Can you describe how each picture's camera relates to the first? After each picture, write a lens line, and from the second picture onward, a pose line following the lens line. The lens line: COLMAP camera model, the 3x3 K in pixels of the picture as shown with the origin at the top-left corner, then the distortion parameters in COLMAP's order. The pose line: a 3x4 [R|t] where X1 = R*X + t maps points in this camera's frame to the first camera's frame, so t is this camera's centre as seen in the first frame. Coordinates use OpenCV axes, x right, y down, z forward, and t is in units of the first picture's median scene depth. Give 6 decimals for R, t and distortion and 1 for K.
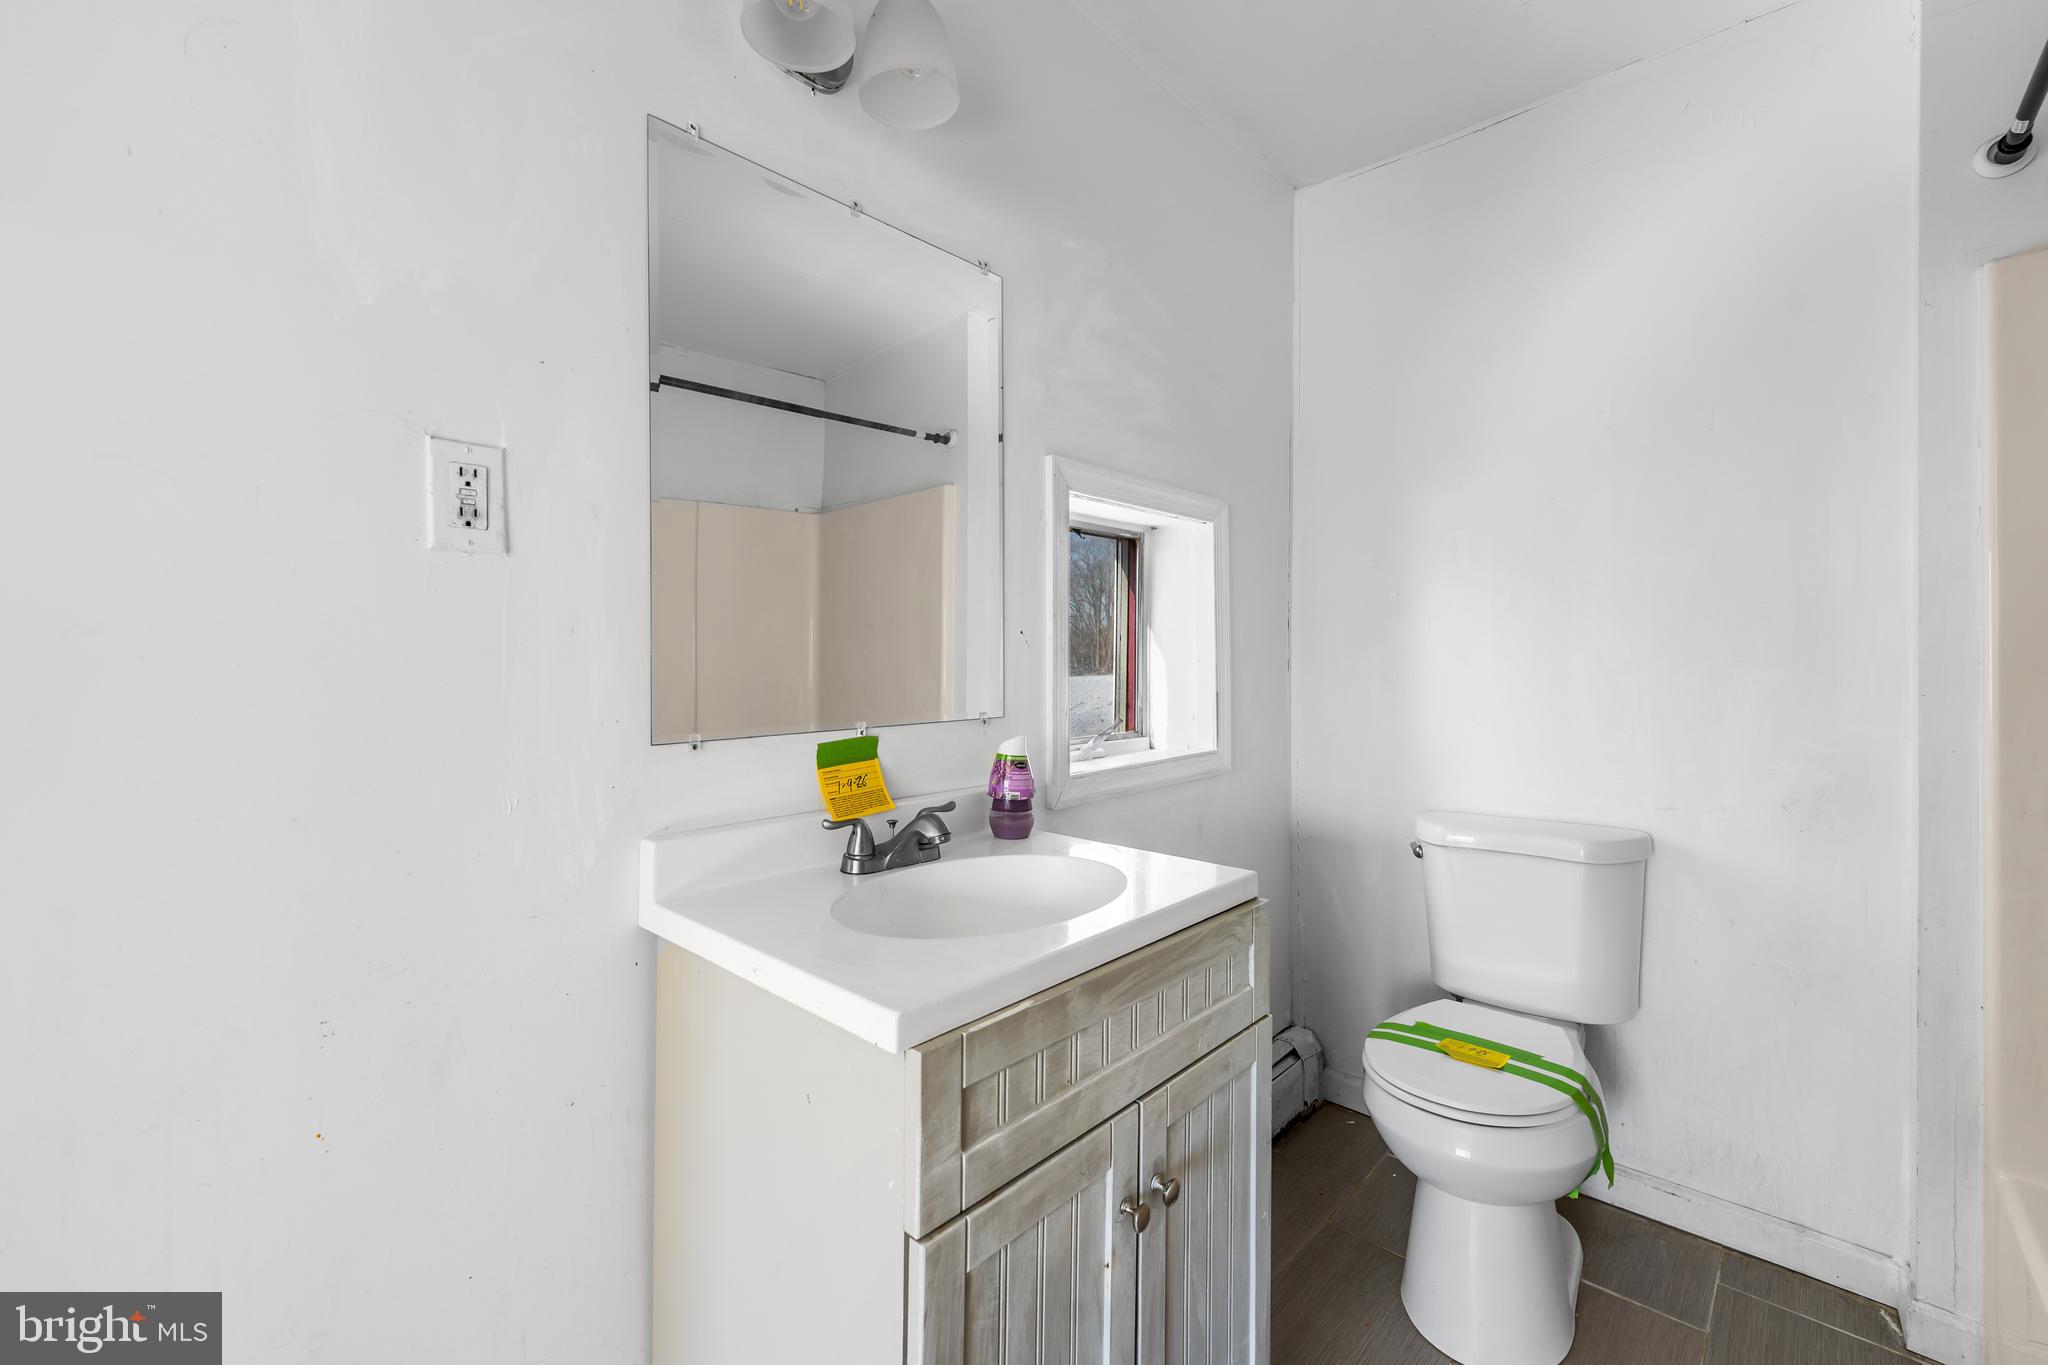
lens RADIAL K [[853.3, 0, 996.0], [0, 853.3, 656.0], [0, 0, 1]] dist [0.001146, -0.000203]
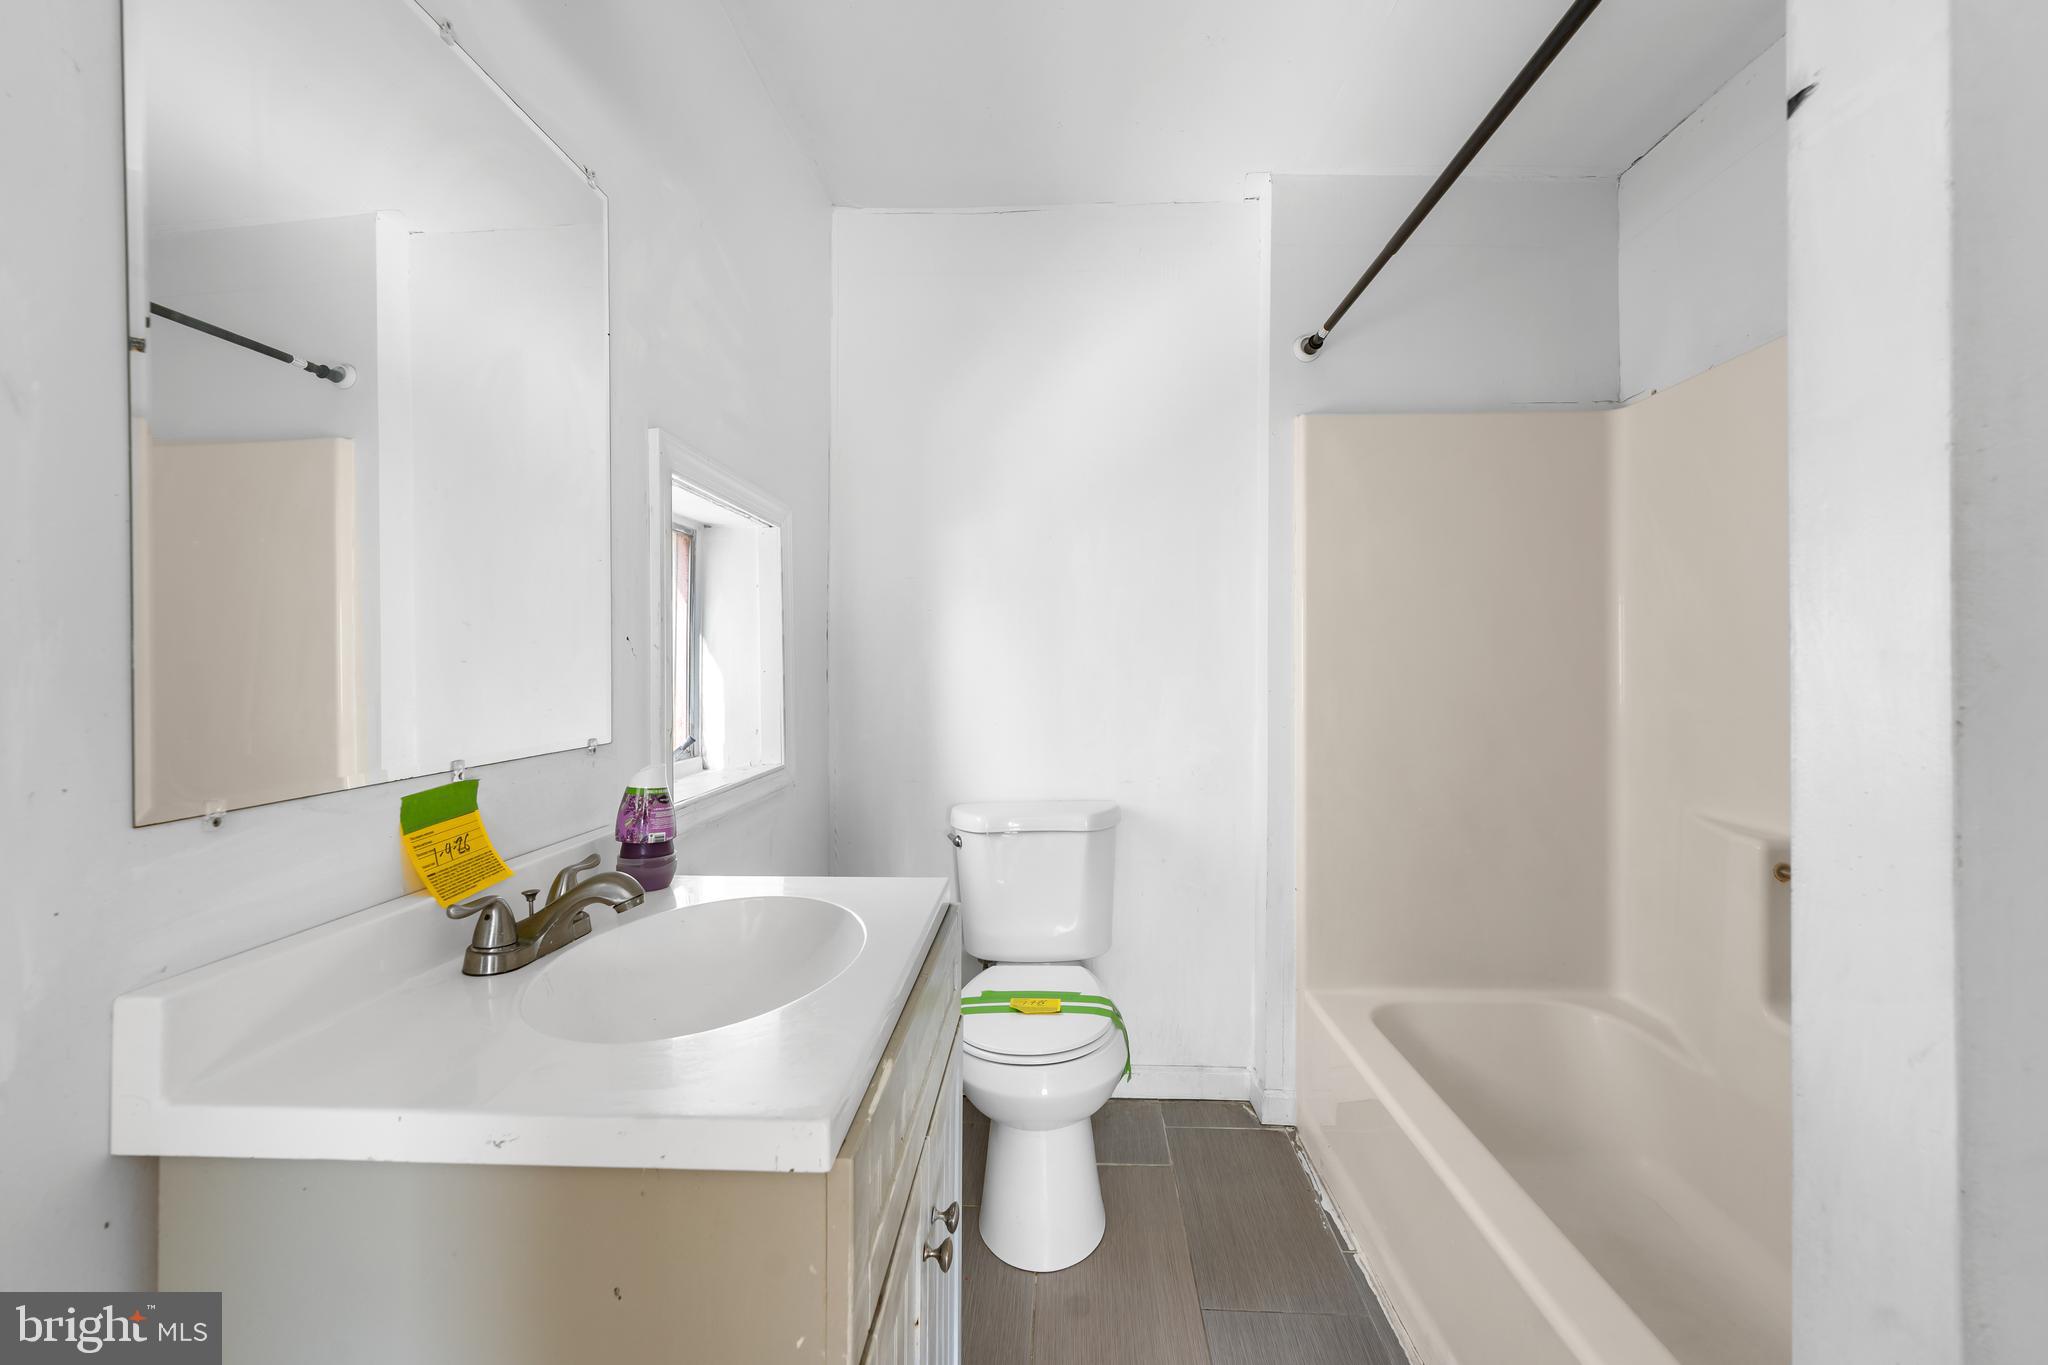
lens RADIAL K [[853.3, 0, 1019.5], [0, 853.3, 672.6], [0, 0, 1]] dist [0.001146, -0.000203]
pose [[0.759296, -0.008301, 0.650693, -0.224550], [0.004443, 0.999961, 0.007571, 0.000062], [-0.650731, -0.002858, 0.759303, 0.131441]]
